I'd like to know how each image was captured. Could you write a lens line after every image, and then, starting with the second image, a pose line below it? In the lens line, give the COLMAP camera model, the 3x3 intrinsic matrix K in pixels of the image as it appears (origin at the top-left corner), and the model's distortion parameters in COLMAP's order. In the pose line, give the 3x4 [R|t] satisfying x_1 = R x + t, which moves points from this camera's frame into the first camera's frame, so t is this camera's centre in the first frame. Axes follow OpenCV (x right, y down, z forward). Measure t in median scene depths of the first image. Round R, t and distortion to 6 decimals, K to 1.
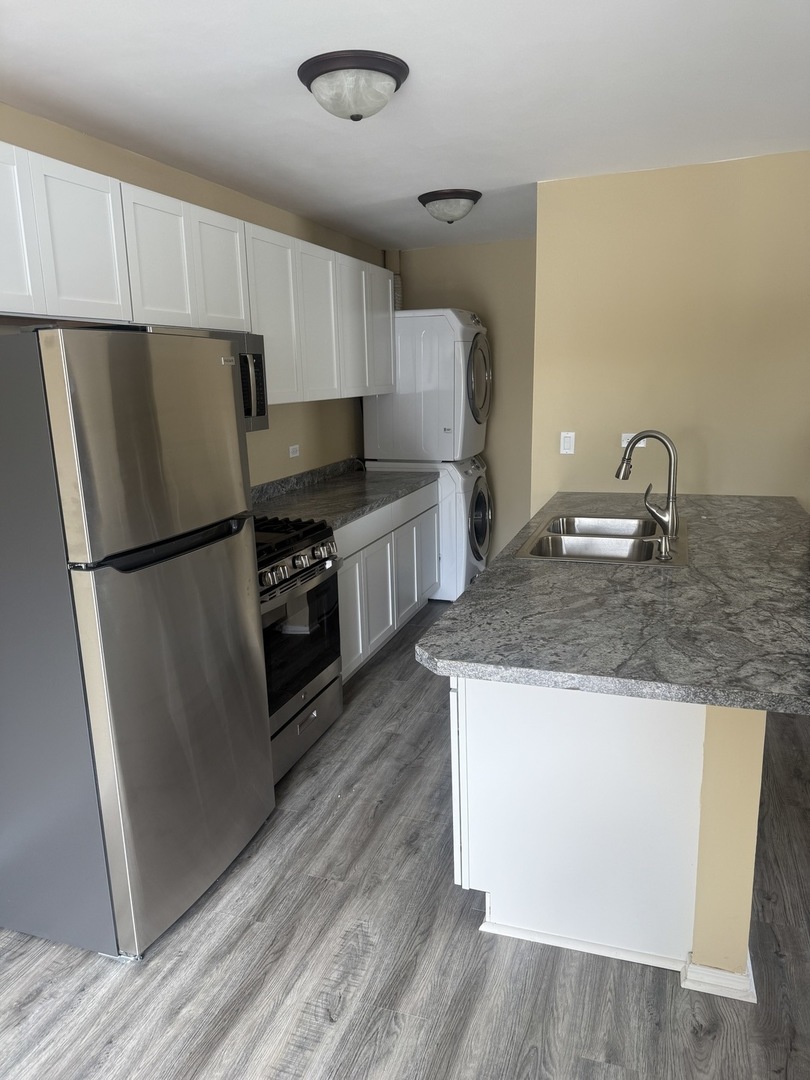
lens RADIAL K [[741.5, 0, 397.7], [0, 741.5, 537.8], [0, 0, 1]] dist [0.101673, -0.140954]
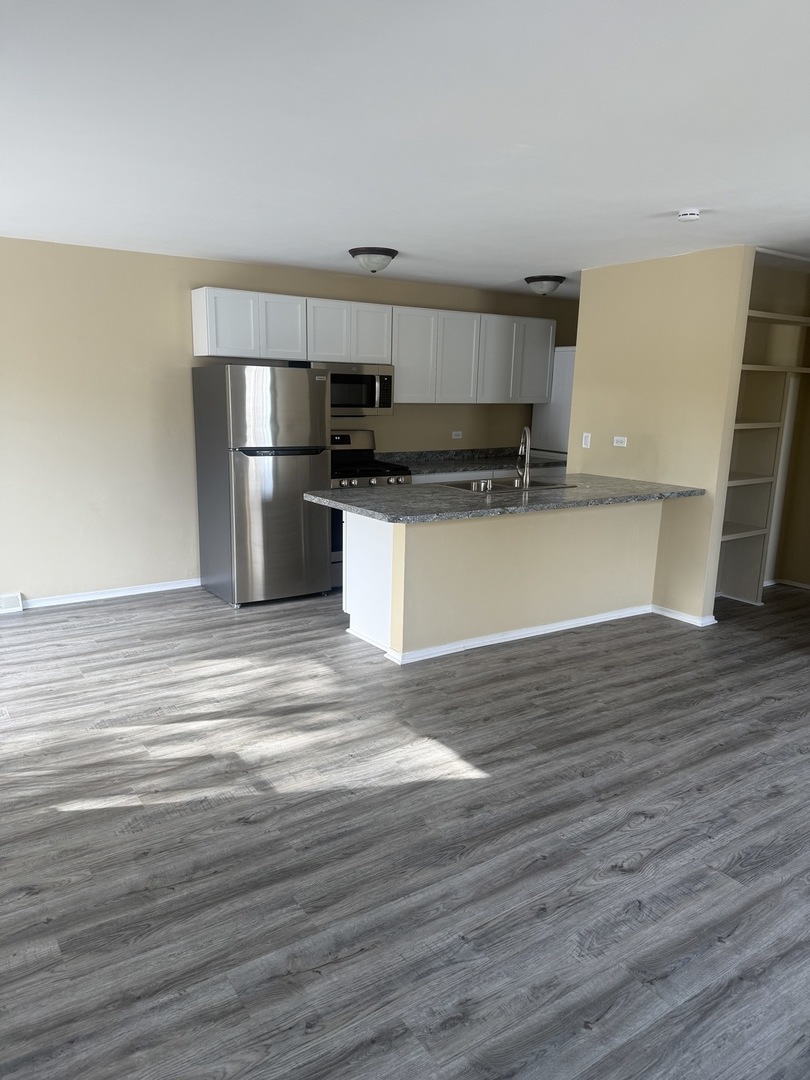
lens RADIAL K [[741.5, 0, 397.7], [0, 741.5, 537.8], [0, 0, 1]] dist [0.101673, -0.140954]
pose [[0.800335, 0.161093, -0.577505, 1.482276], [-0.169792, 0.984693, 0.039370, 0.125222], [0.575008, 0.066547, 0.815437, -0.762284]]
